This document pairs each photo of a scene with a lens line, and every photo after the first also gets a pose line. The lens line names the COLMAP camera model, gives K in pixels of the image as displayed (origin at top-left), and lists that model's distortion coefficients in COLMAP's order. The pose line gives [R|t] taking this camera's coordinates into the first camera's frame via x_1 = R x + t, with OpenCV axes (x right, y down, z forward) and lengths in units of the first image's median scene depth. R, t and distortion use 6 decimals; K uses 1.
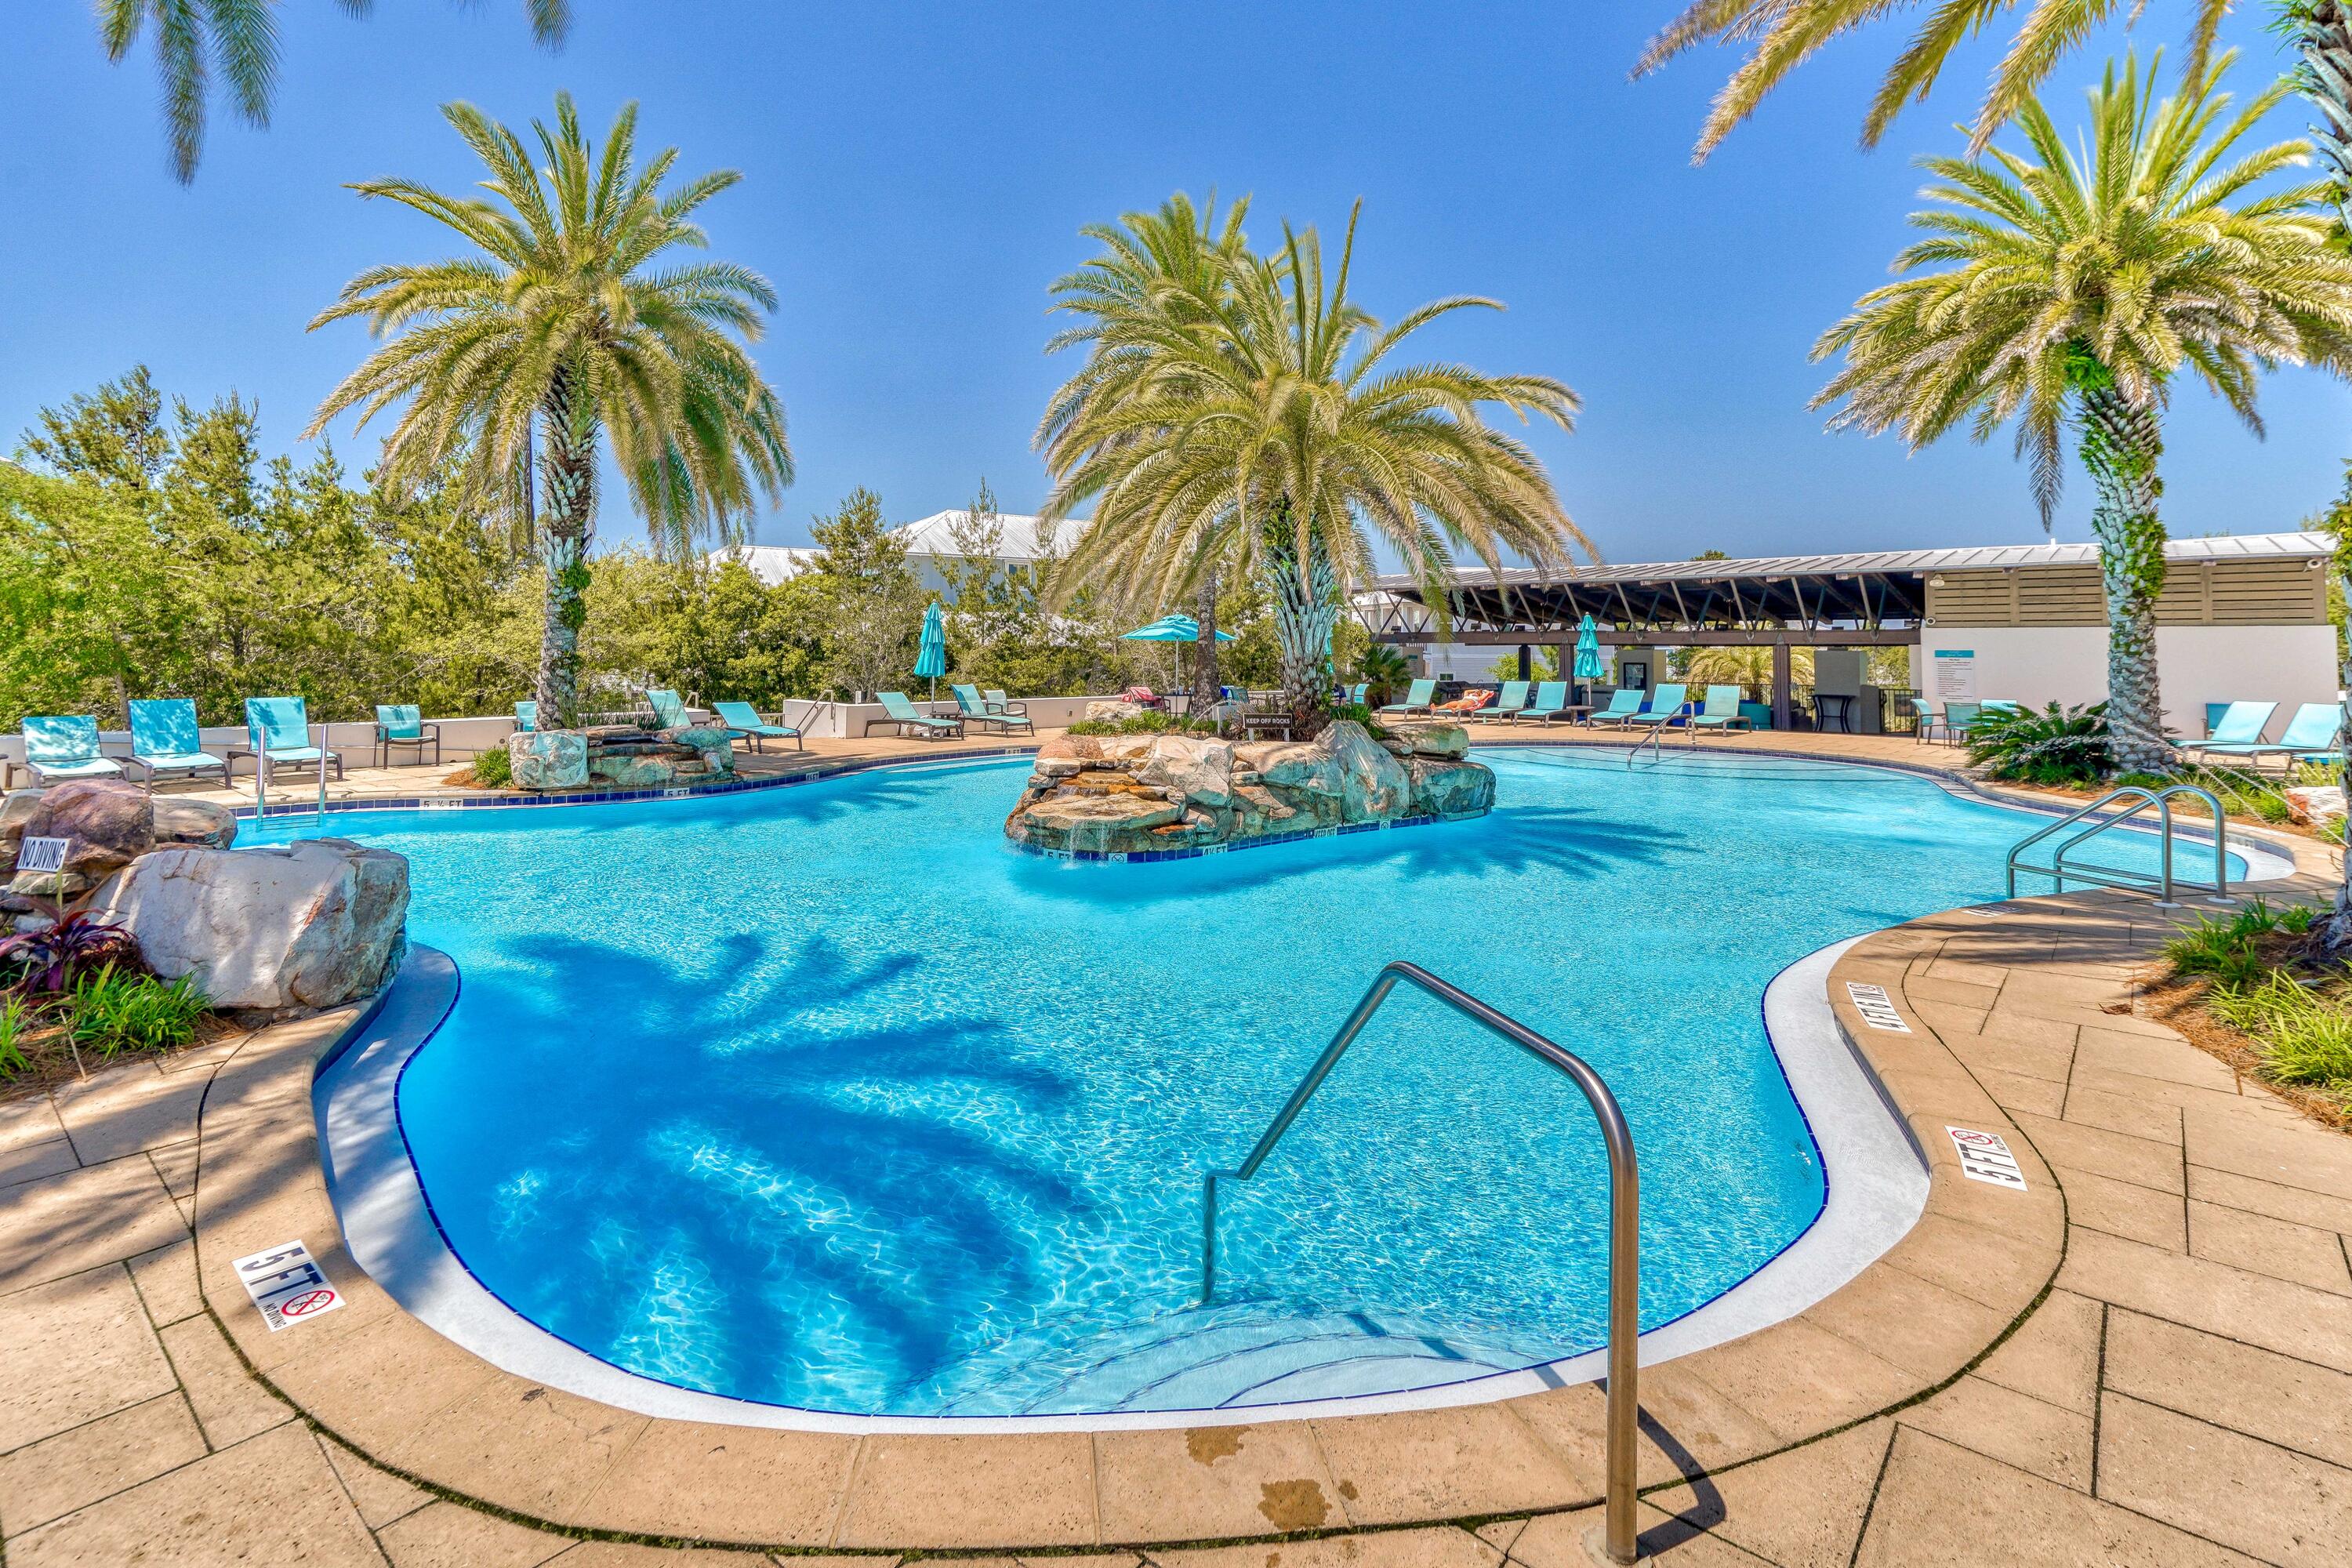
lens RADIAL K [[1142.7, 0, 1169.7], [0, 1142.7, 638.0], [0, 0, 1]] dist [-0.000299, -0.000060]
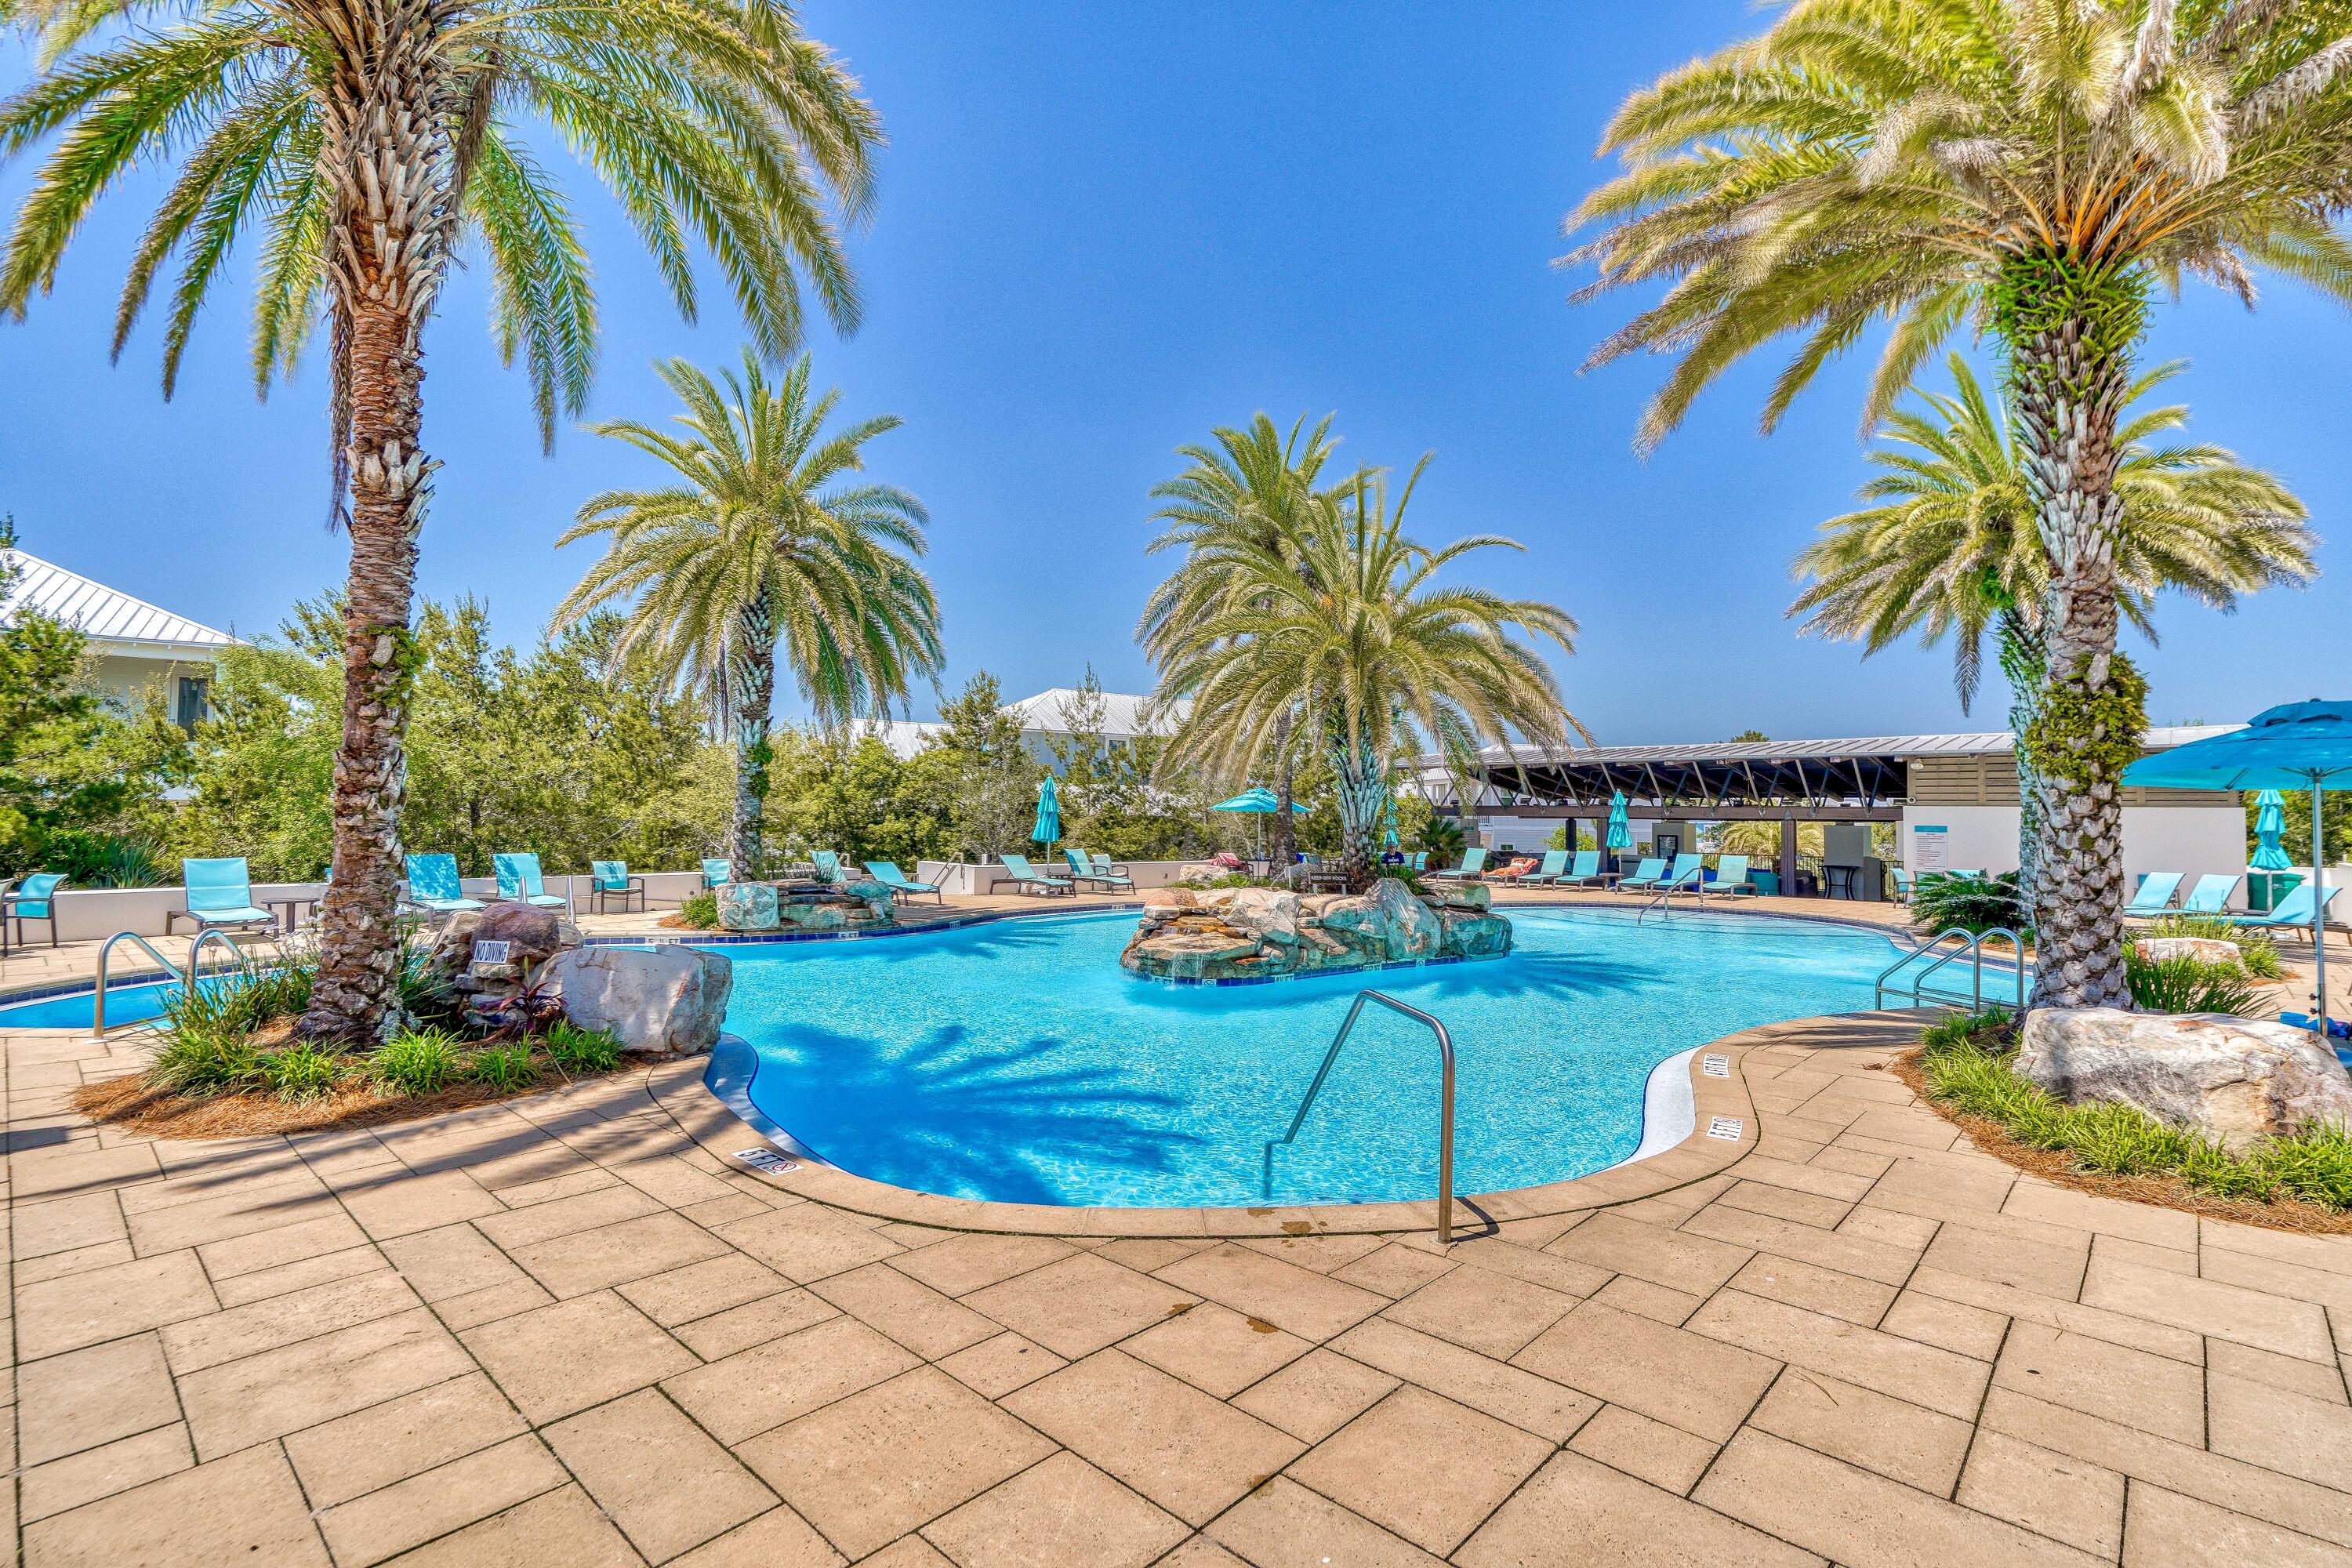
lens RADIAL K [[1079.0, 0, 1211.4], [0, 1079.0, 568.6], [0, 0, 1]] dist [0.000878, 0.000901]
pose [[0.999154, -0.000814, -0.041113, 0.003986], [-0.008140, 0.976107, -0.217138, -0.000259], [0.040308, 0.217289, 0.975275, -0.147031]]
